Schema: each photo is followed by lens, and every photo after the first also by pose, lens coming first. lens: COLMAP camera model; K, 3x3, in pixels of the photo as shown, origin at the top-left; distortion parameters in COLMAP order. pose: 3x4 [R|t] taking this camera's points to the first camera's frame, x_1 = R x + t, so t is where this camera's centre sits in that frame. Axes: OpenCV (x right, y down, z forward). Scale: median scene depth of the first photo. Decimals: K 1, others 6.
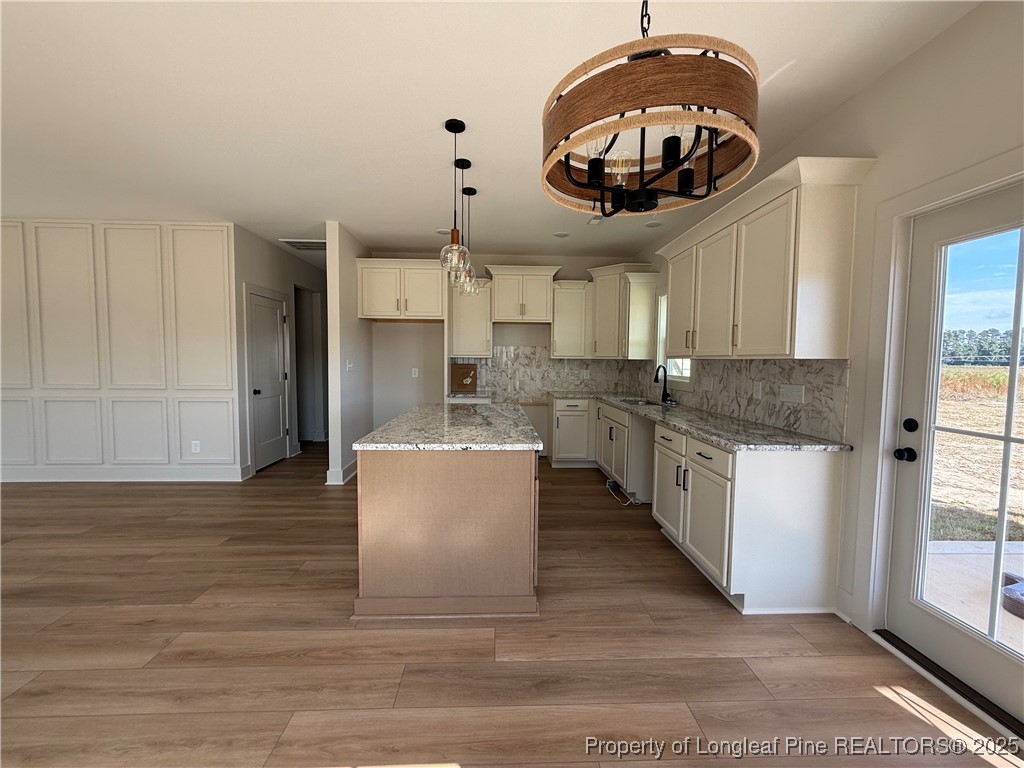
lens RADIAL K [[408.1, 0, 511.0], [0, 408.1, 384.5], [0, 0, 1]] dist [-0.000029, 0.000268]
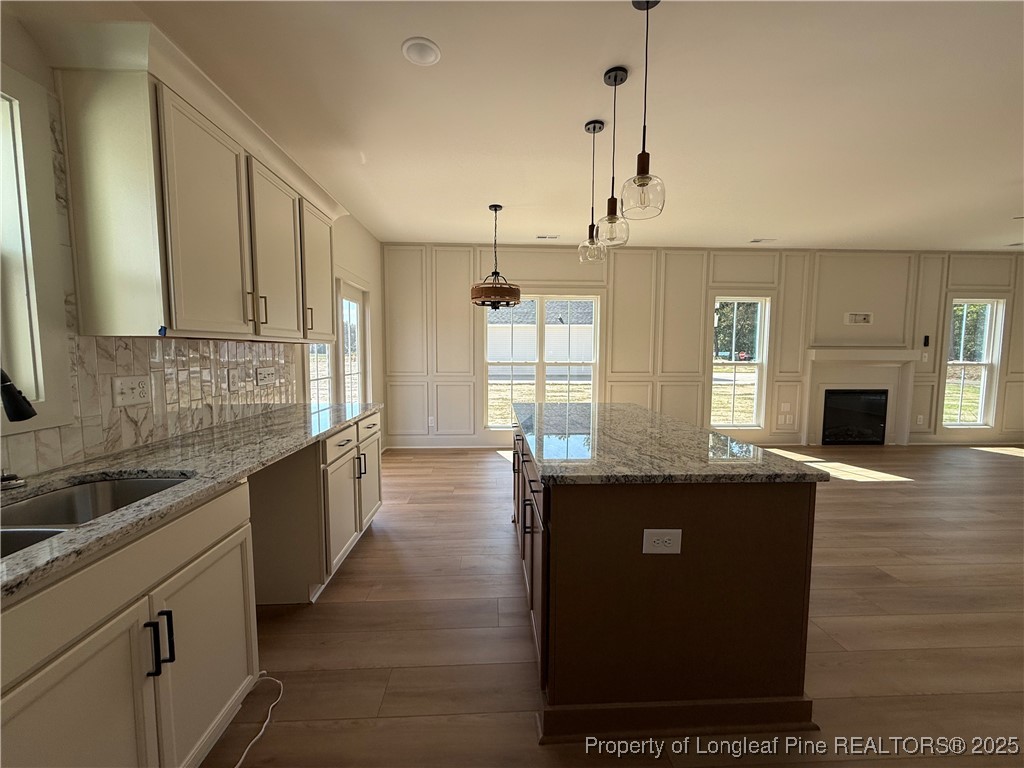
lens RADIAL K [[407.7, 0, 509.6], [0, 407.7, 384.5], [0, 0, 1]] dist [0.000735, 0.000041]
pose [[-0.999898, -0.013911, -0.003254, 0.058411], [-0.014228, 0.990204, 0.138901, -0.086889], [0.001290, 0.138933, -0.990301, 1.620220]]
